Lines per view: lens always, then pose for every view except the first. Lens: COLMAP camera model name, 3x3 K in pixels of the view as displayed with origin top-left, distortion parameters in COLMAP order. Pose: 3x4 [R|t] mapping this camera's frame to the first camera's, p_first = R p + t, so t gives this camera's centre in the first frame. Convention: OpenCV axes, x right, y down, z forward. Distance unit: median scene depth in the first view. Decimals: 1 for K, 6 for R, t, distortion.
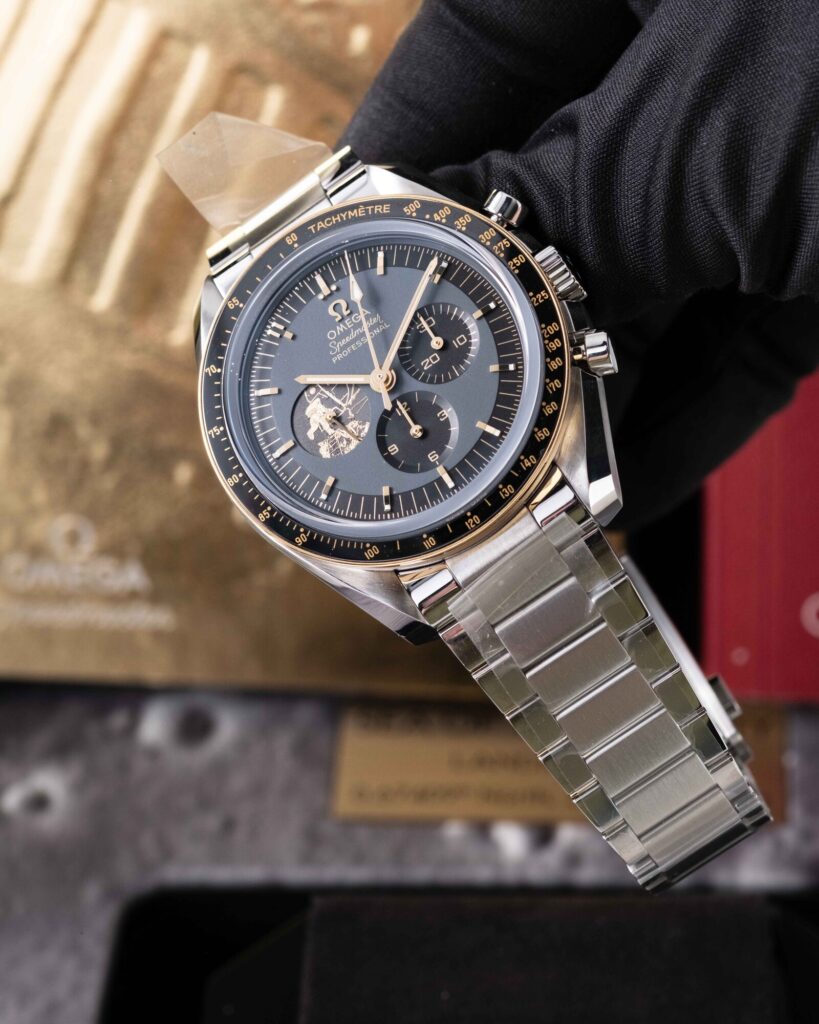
lens RADIAL K [[4183.7, 0, 409.6], [0, 4183.7, 531.8], [0, 0, 1]] dist [0.106746, 2.604865]
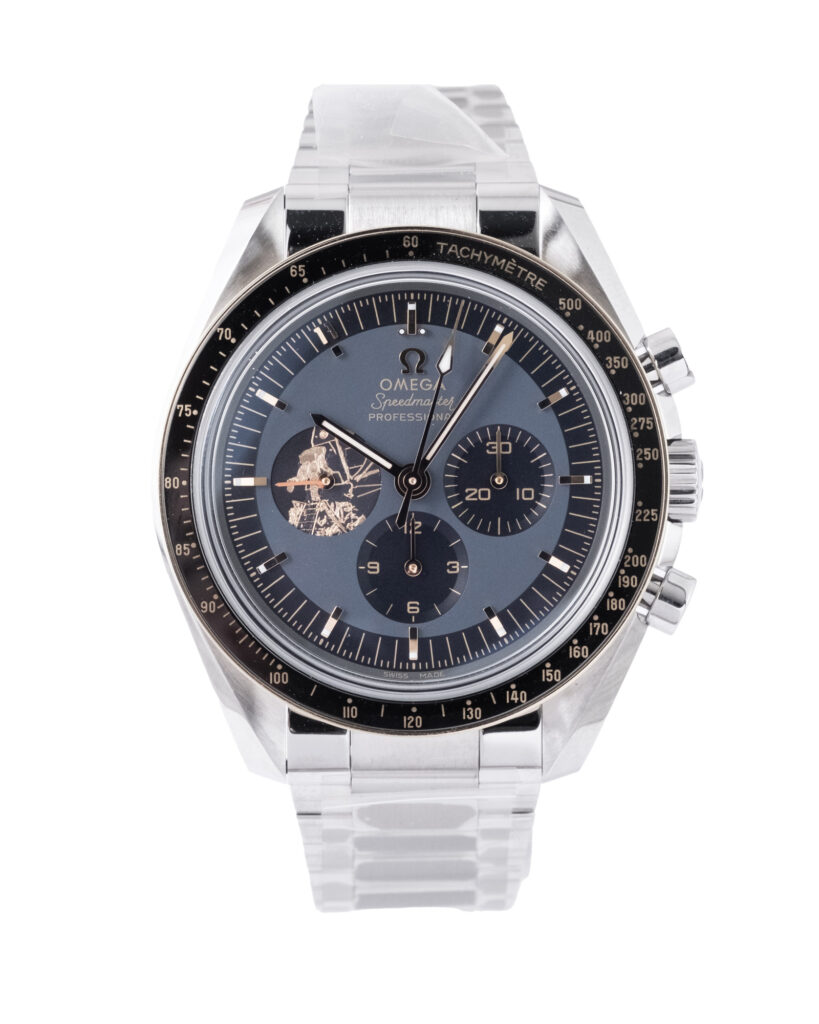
lens RADIAL K [[4183.7, 0, 409.6], [0, 4183.7, 531.8], [0, 0, 1]] dist [0.106746, 2.604865]
pose [[0.817526, 0.501111, 0.283794, -0.216181], [-0.563653, 0.797305, 0.215871, -0.191571], [-0.118095, -0.336441, 0.934270, 0.293092]]
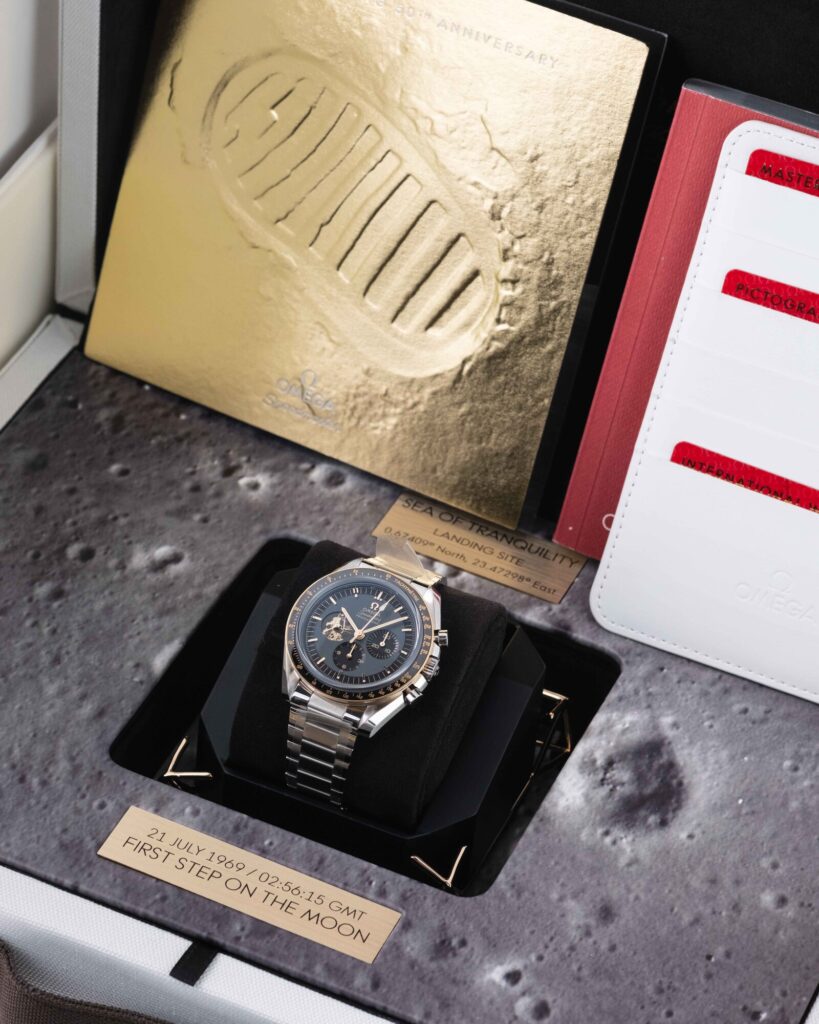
lens RADIAL K [[4183.7, 0, 409.6], [0, 4183.7, 531.8], [0, 0, 1]] dist [0.106746, 2.604865]
pose [[0.548410, 0.822681, -0.149805, 0.347794], [-0.828387, 0.558938, 0.036928, -0.194041], [0.114112, 0.103845, 0.988026, -1.573107]]
